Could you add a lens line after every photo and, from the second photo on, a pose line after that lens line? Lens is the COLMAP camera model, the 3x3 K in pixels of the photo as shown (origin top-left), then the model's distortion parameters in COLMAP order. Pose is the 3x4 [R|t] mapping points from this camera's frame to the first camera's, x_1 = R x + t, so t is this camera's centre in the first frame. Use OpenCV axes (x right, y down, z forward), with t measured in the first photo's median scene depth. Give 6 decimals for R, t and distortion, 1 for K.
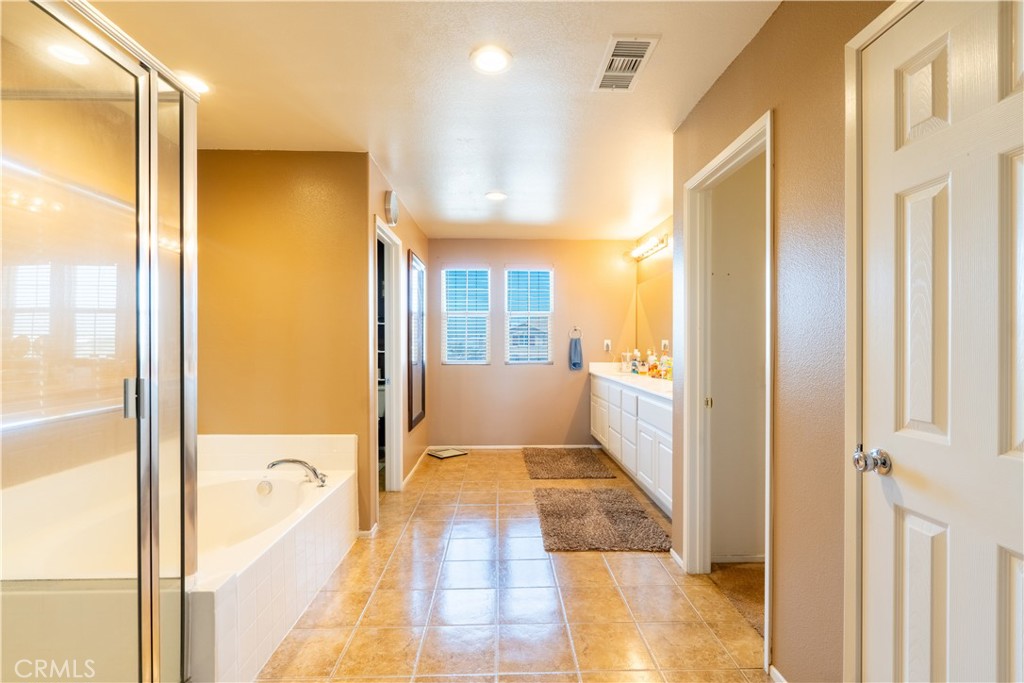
lens RADIAL K [[466.6, 0, 512.7], [0, 466.6, 343.2], [0, 0, 1]] dist [-0.002522, -0.000218]
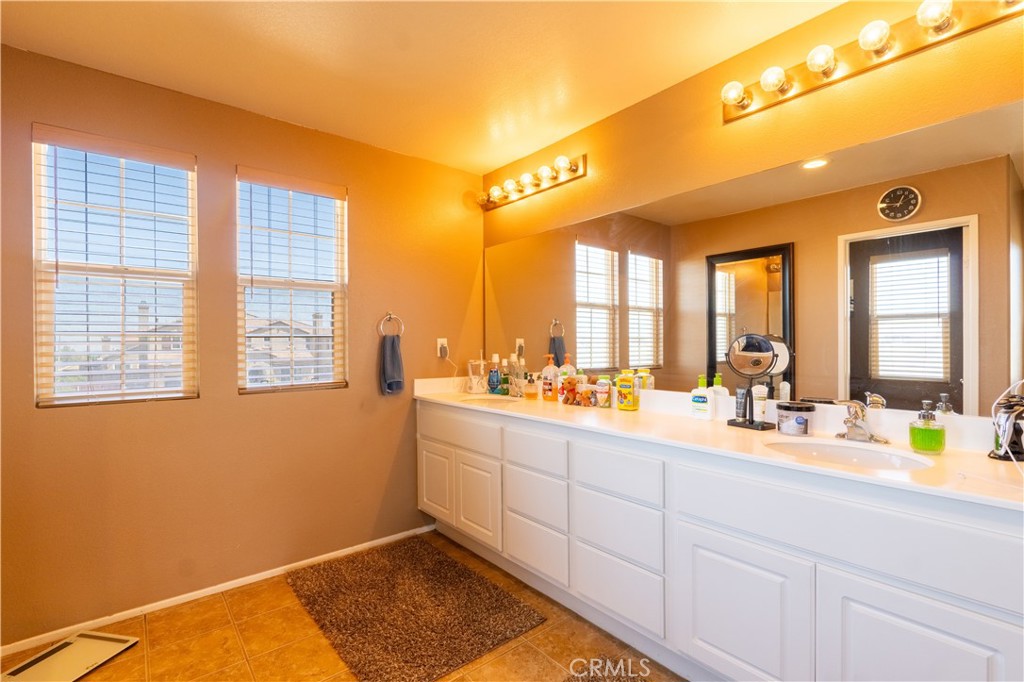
lens RADIAL K [[466.6, 0, 510.8], [0, 466.6, 348.6], [0, 0, 1]] dist [-0.002522, -0.000218]
pose [[0.793403, -0.013207, 0.608553, -0.080421], [0.002500, 0.999827, 0.018439, -0.004738], [-0.608692, -0.013108, 0.793299, 0.495750]]
